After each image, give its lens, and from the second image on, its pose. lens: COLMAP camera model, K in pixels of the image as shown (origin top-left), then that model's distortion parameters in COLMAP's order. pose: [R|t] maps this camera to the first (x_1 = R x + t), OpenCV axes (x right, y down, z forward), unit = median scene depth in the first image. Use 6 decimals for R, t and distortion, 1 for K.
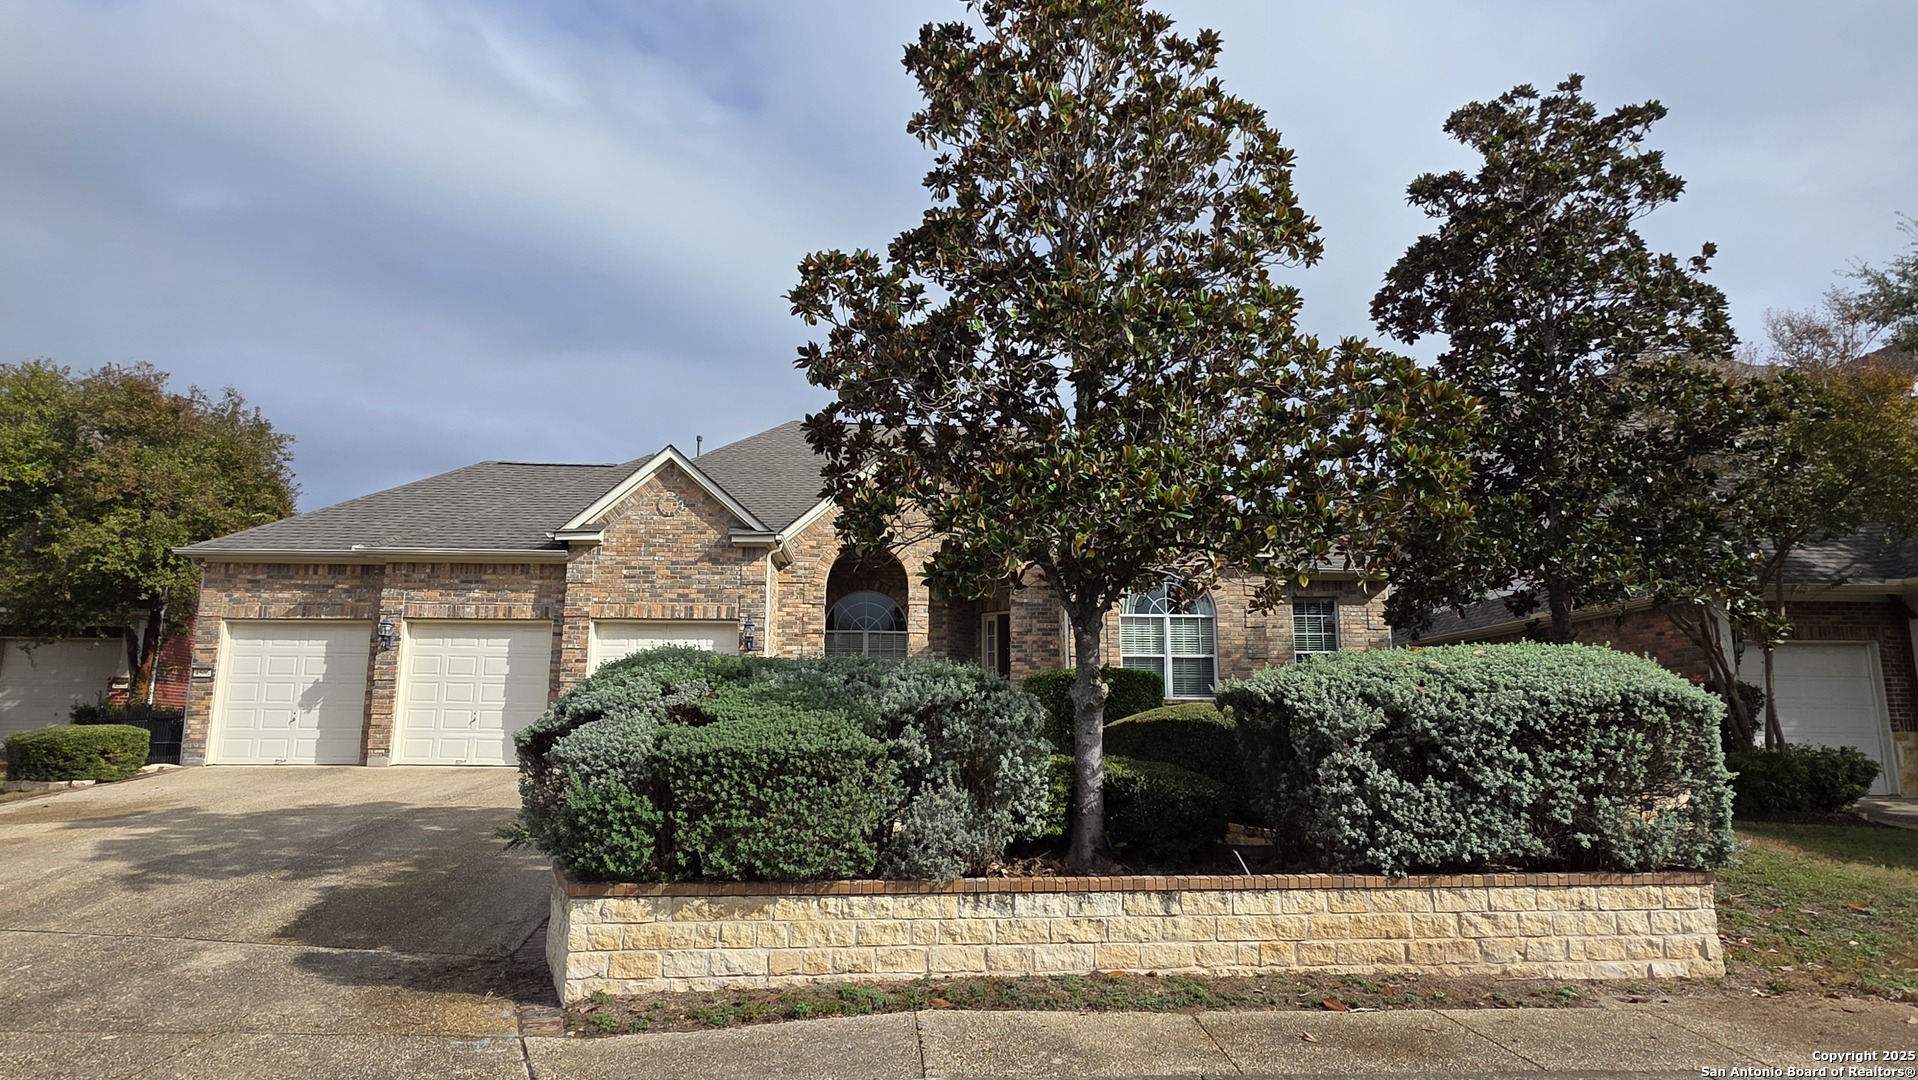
lens RADIAL K [[1038.2, 0, 956.5], [0, 1038.2, 538.3], [0, 0, 1]] dist [0.007063, -0.001627]
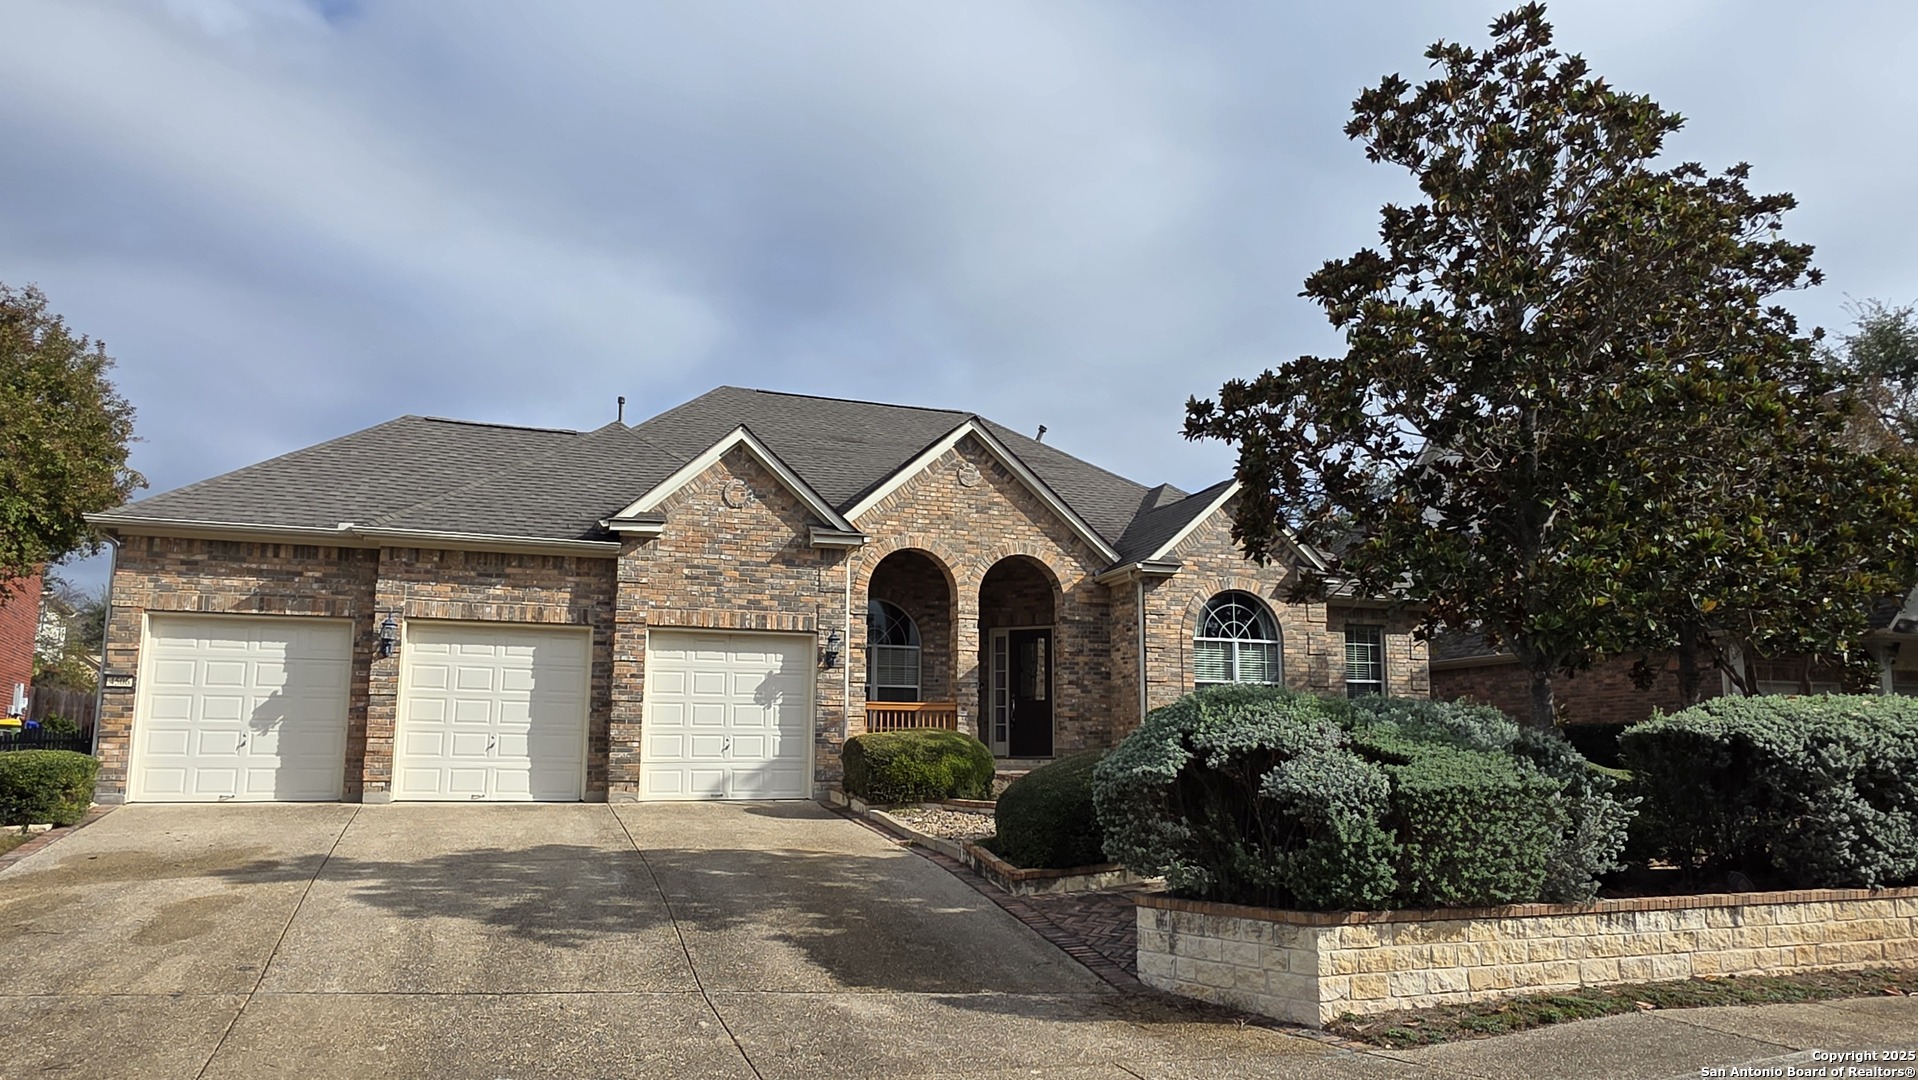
lens RADIAL K [[1264.7, 0, 959.5], [0, 1264.7, 550.6], [0, 0, 1]] dist [0.010495, -0.008485]
pose [[0.961185, 0.047895, 0.271715, -0.461084], [-0.054343, 0.998390, 0.016252, -0.015955], [-0.270500, -0.030387, 0.962240, -0.055477]]
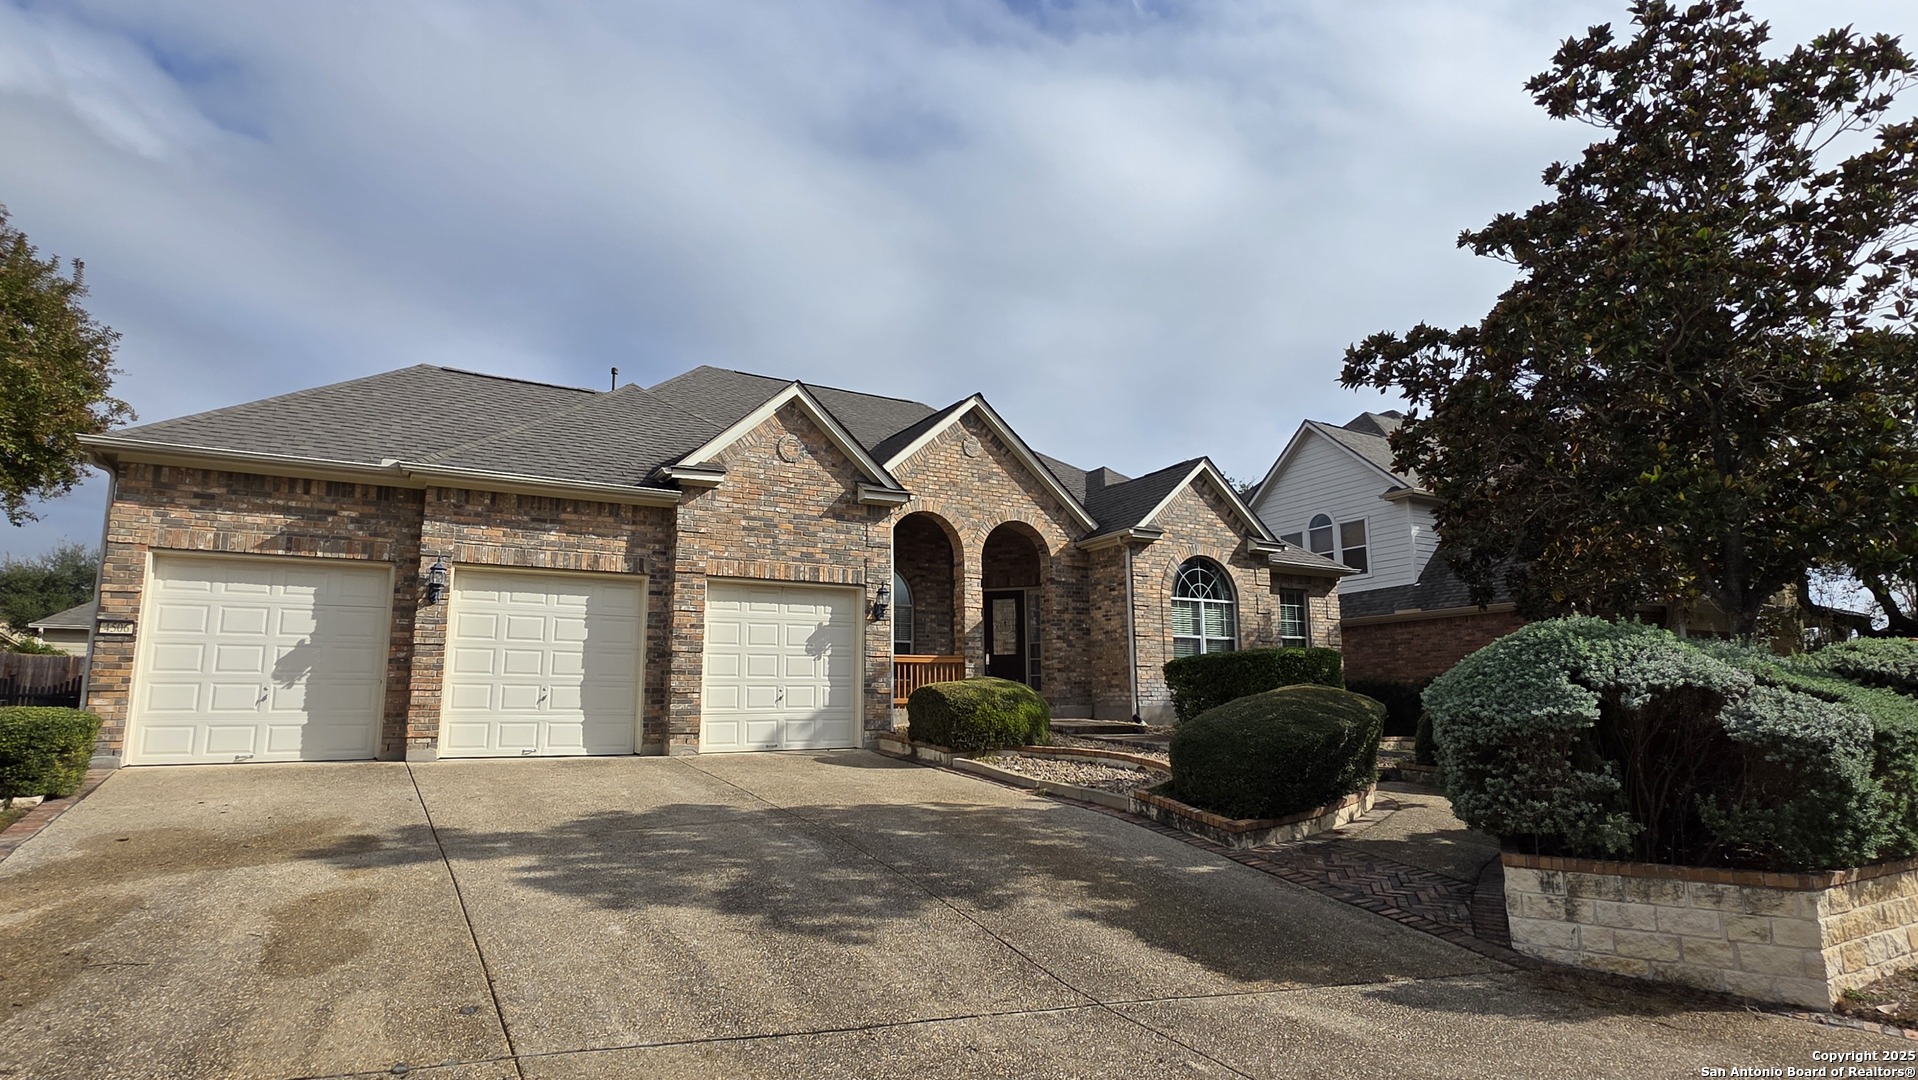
lens RADIAL K [[999.5, 0, 959.1], [0, 999.5, 535.3], [0, 0, 1]] dist [0.003922, -0.000018]
pose [[0.897726, 0.068604, 0.435180, -0.615249], [-0.074084, 0.997242, -0.004383, 0.039453], [-0.434281, -0.028306, 0.900333, 0.229041]]
